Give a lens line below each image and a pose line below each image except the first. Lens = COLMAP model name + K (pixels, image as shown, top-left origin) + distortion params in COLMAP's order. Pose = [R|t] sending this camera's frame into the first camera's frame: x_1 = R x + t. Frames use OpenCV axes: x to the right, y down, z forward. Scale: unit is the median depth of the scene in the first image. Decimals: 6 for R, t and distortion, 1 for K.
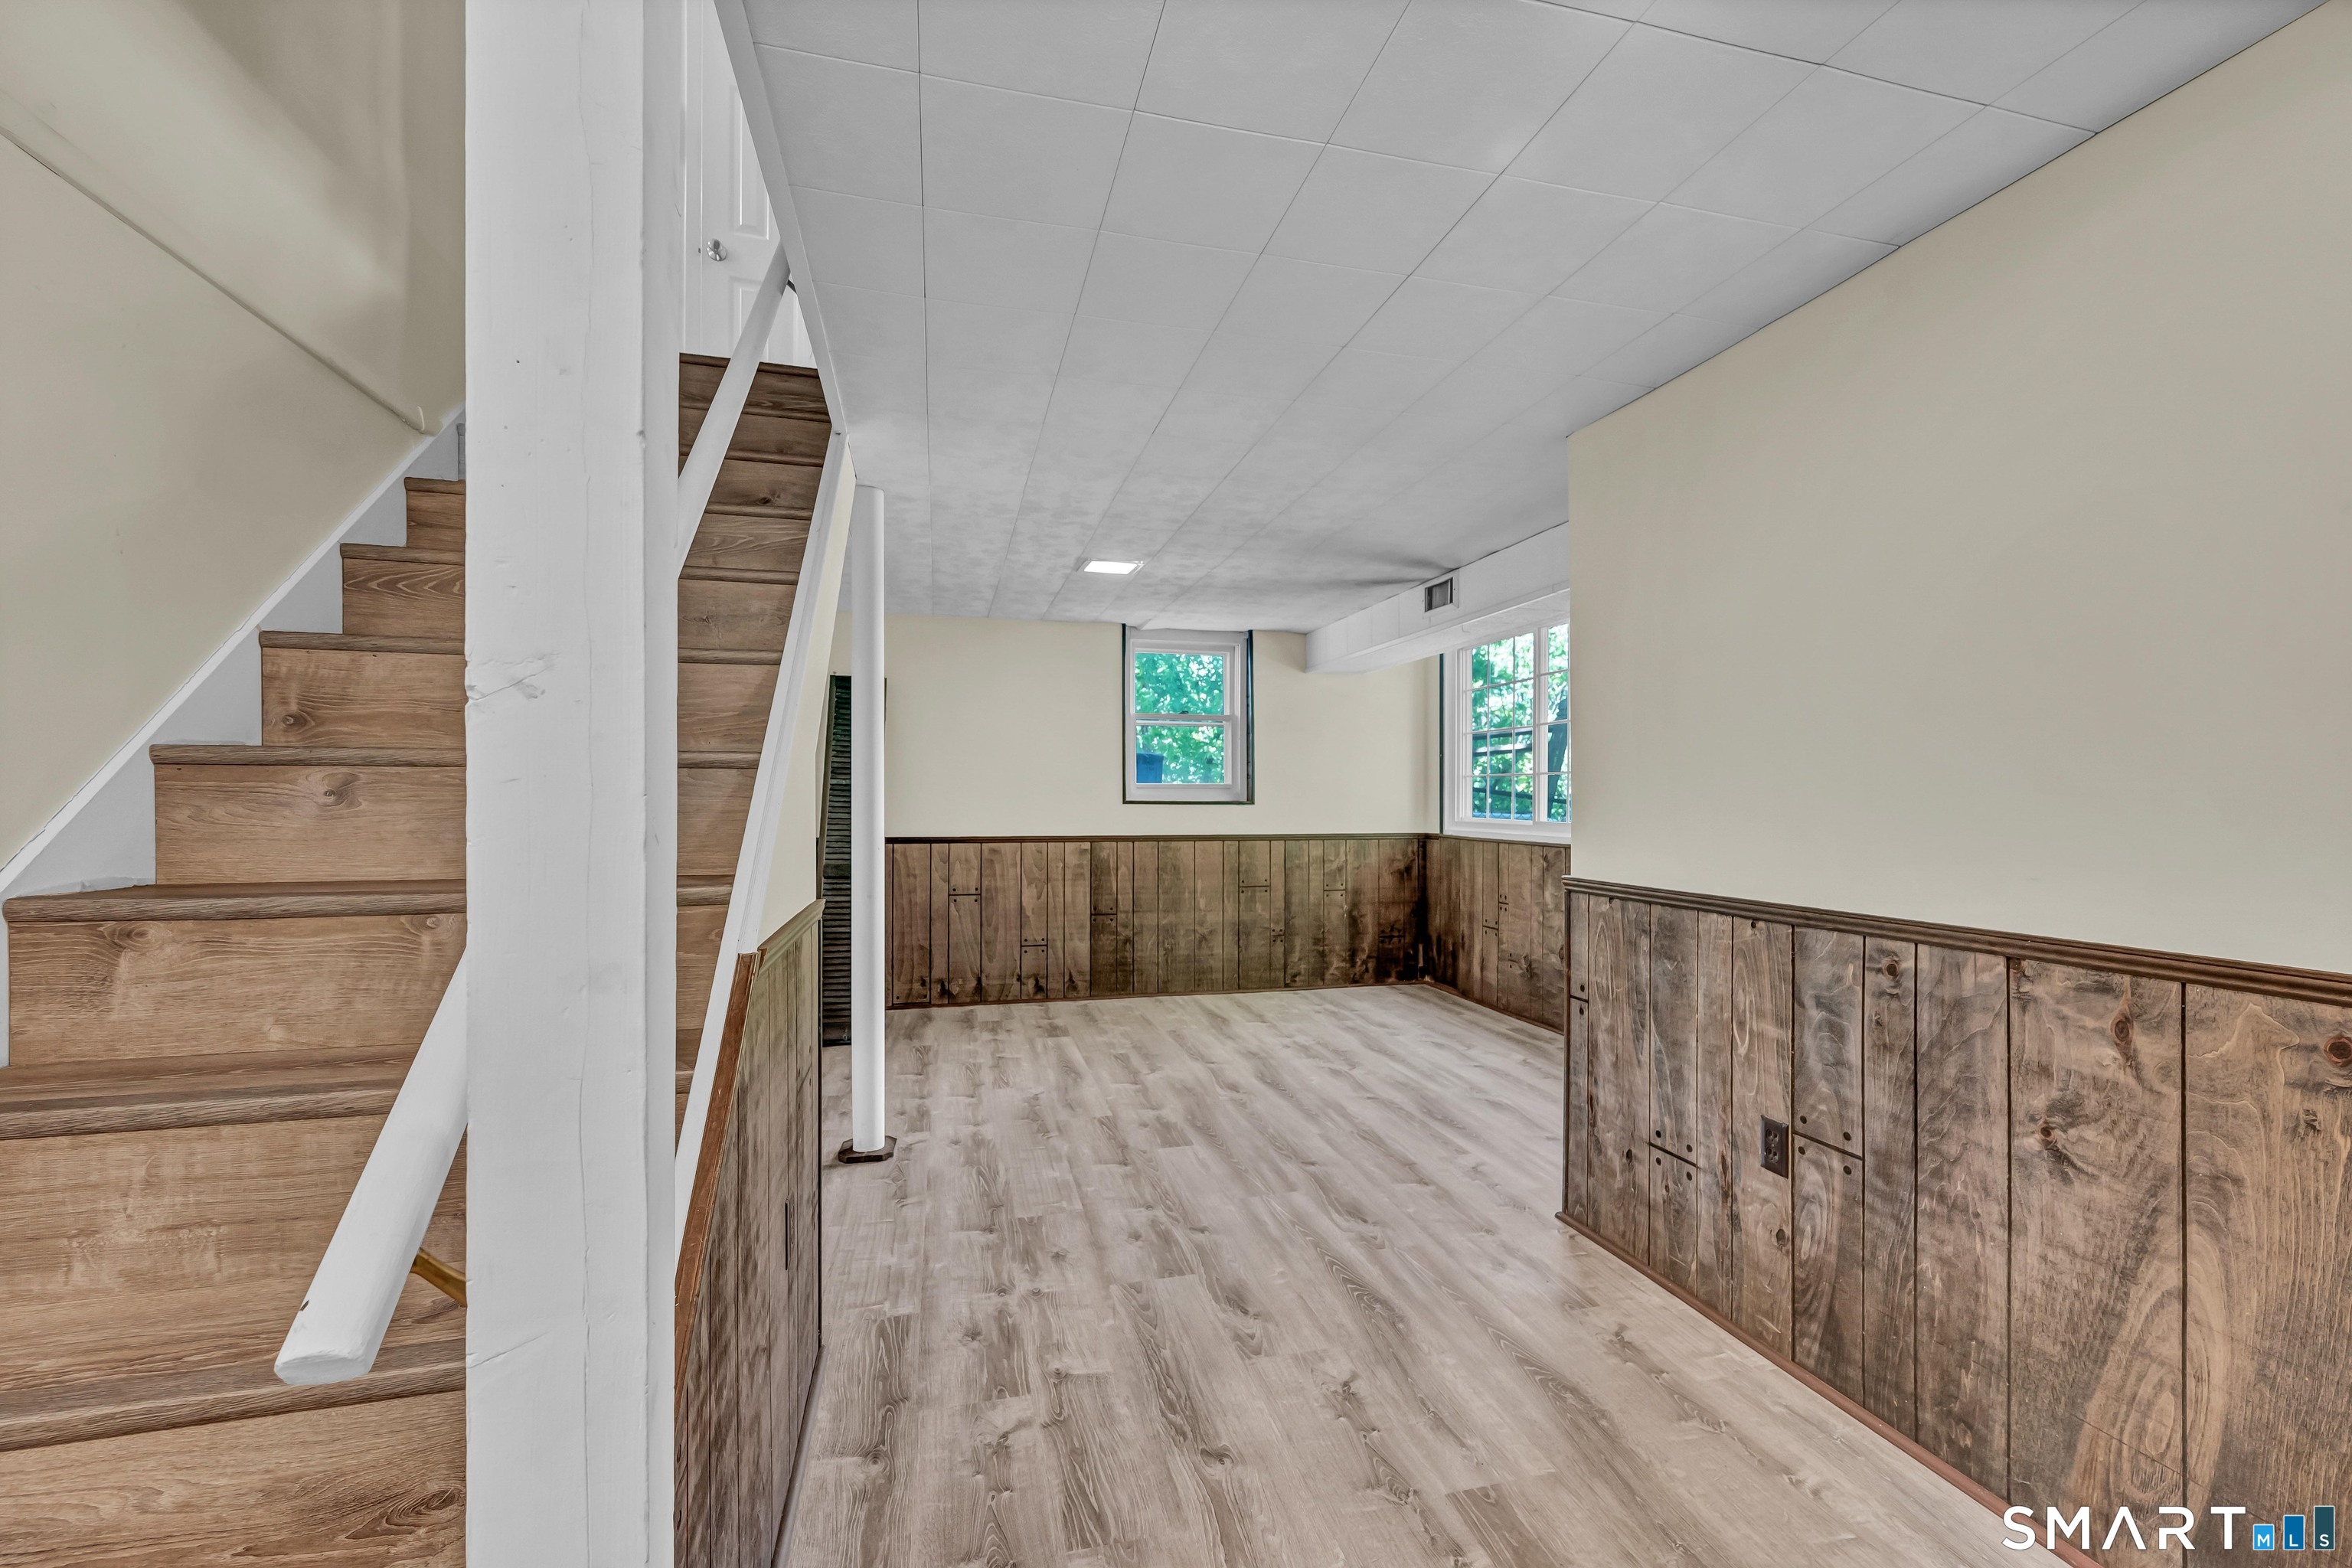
lens RADIAL K [[930.8, 0, 1169.9], [0, 930.8, 794.4], [0, 0, 1]] dist [-0.000603, -0.000182]
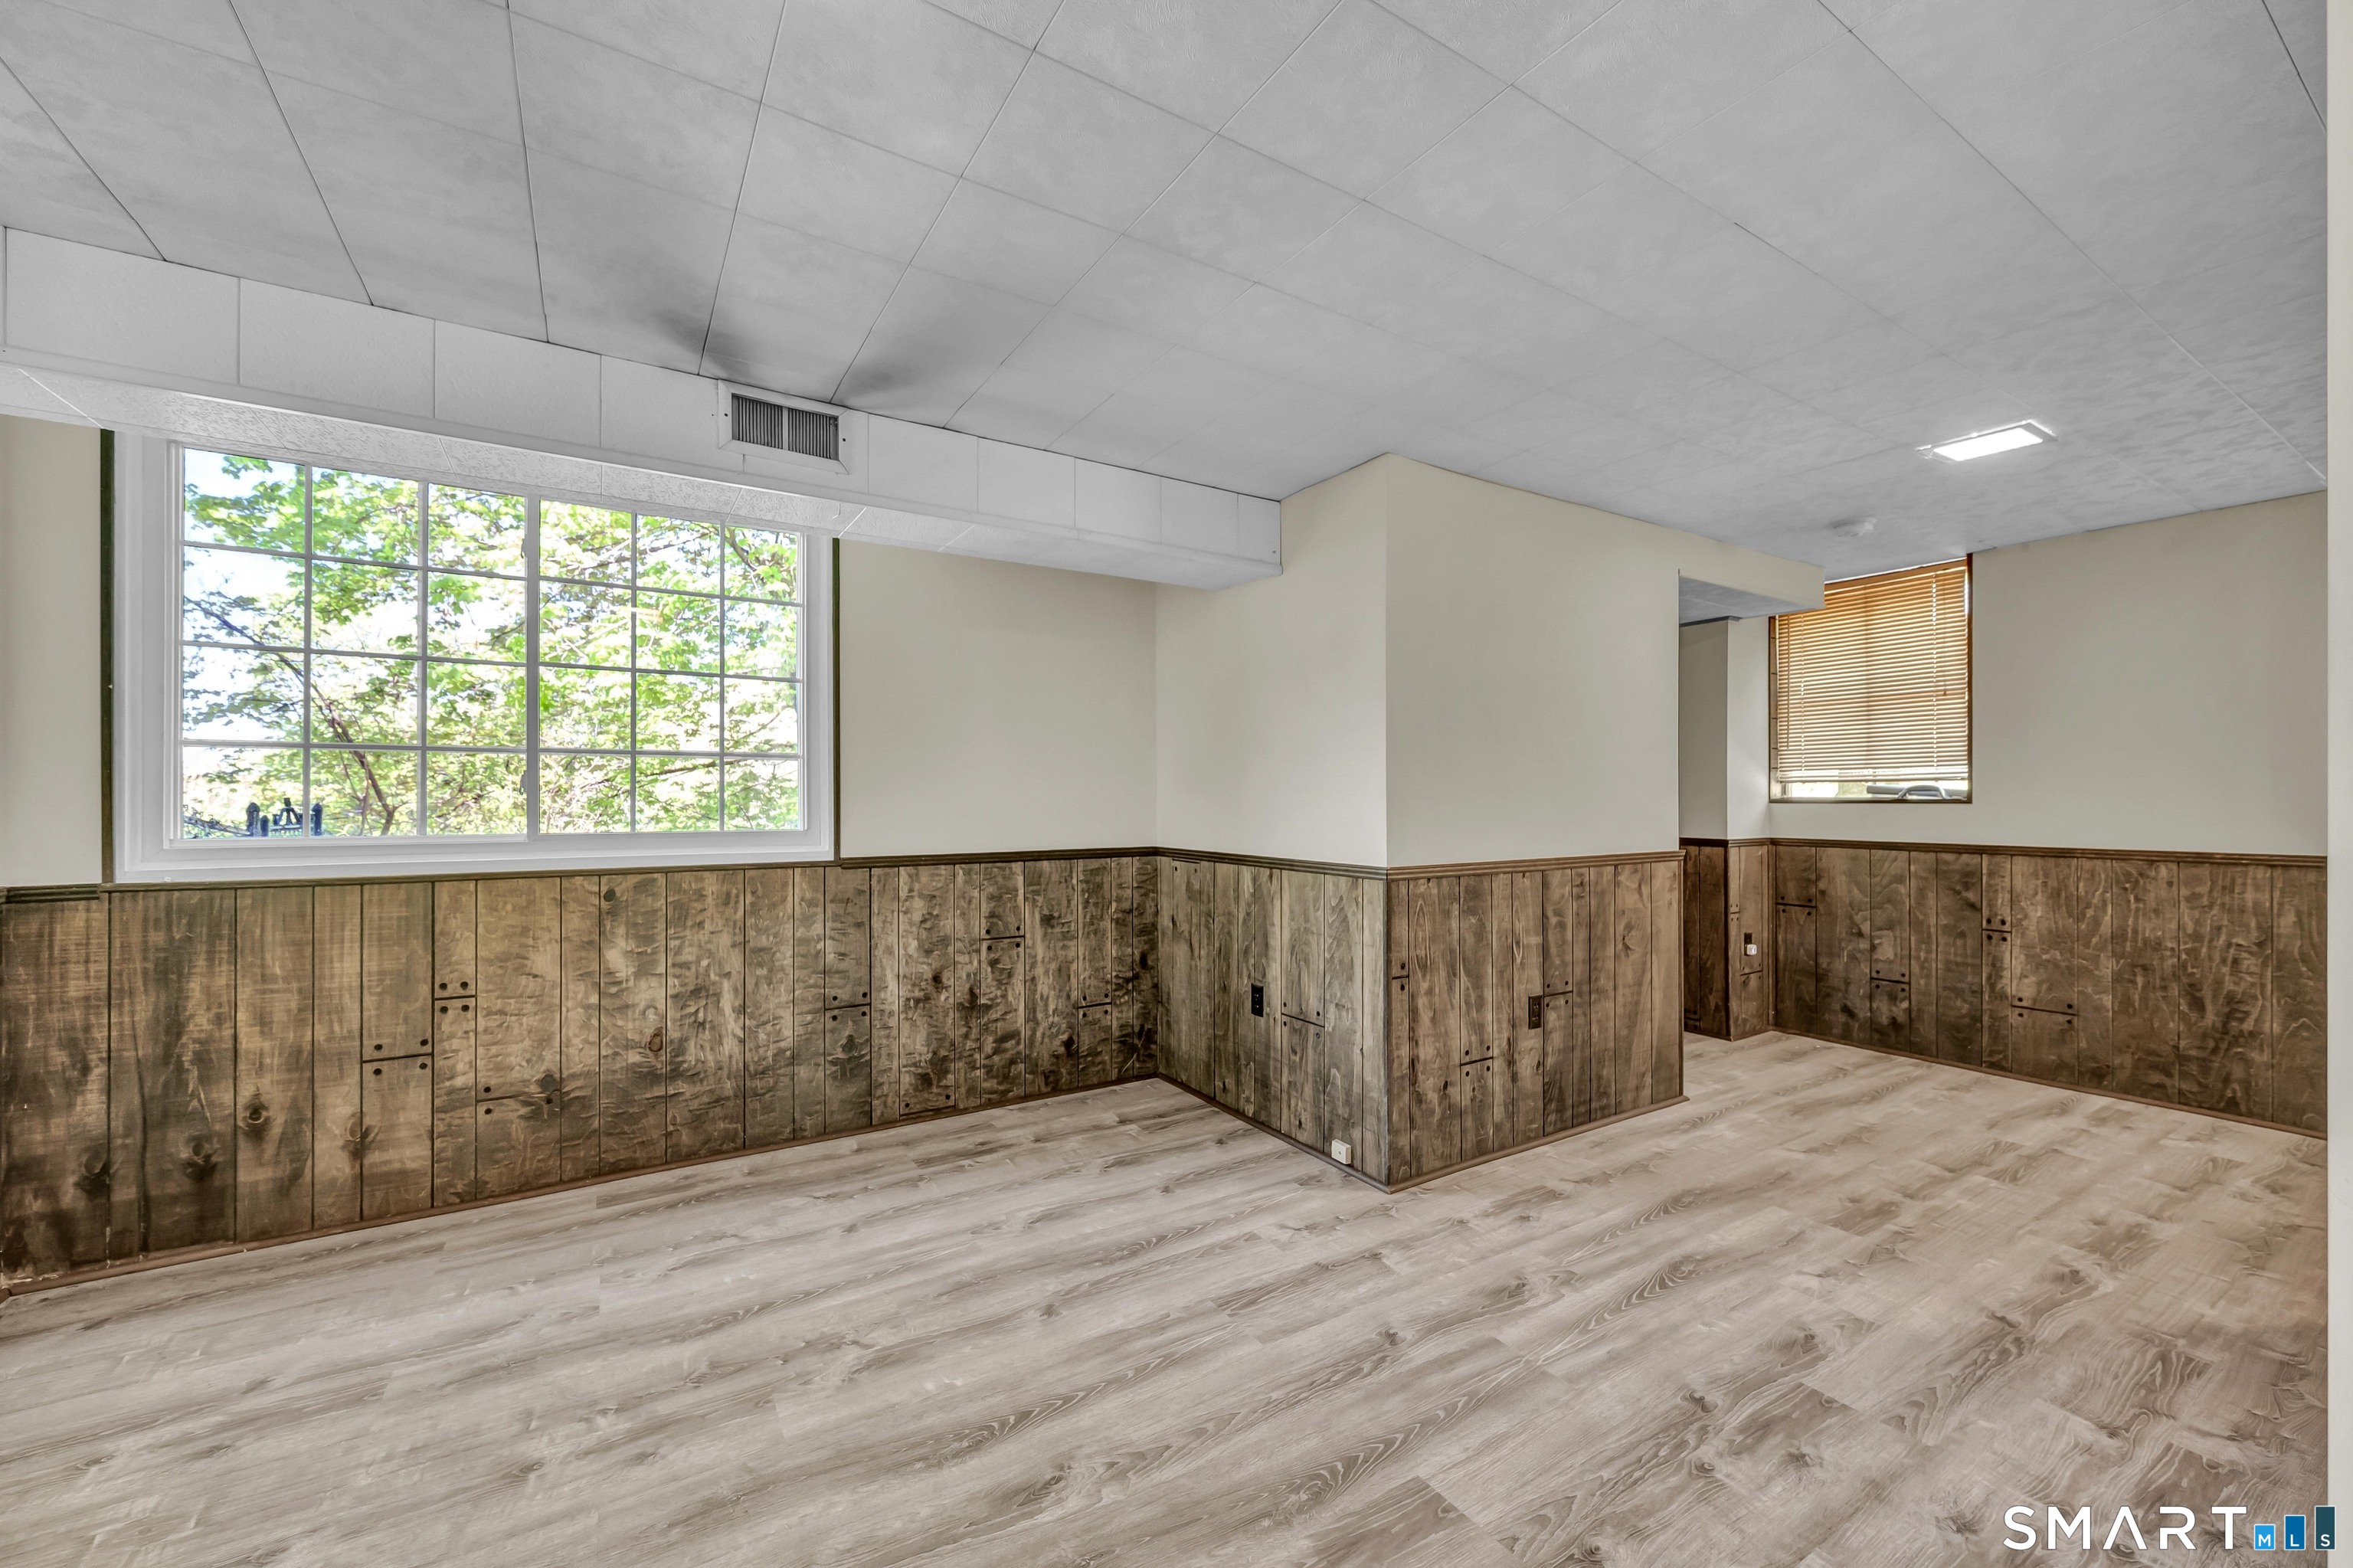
lens RADIAL K [[931.2, 0, 1170.2], [0, 931.2, 787.8], [0, 0, 1]] dist [-0.000603, -0.000182]
pose [[-0.307604, 0.003860, 0.951507, -0.547411], [-0.003883, 0.999978, -0.005312, 0.004393], [-0.951507, -0.005329, -0.307582, 1.685601]]
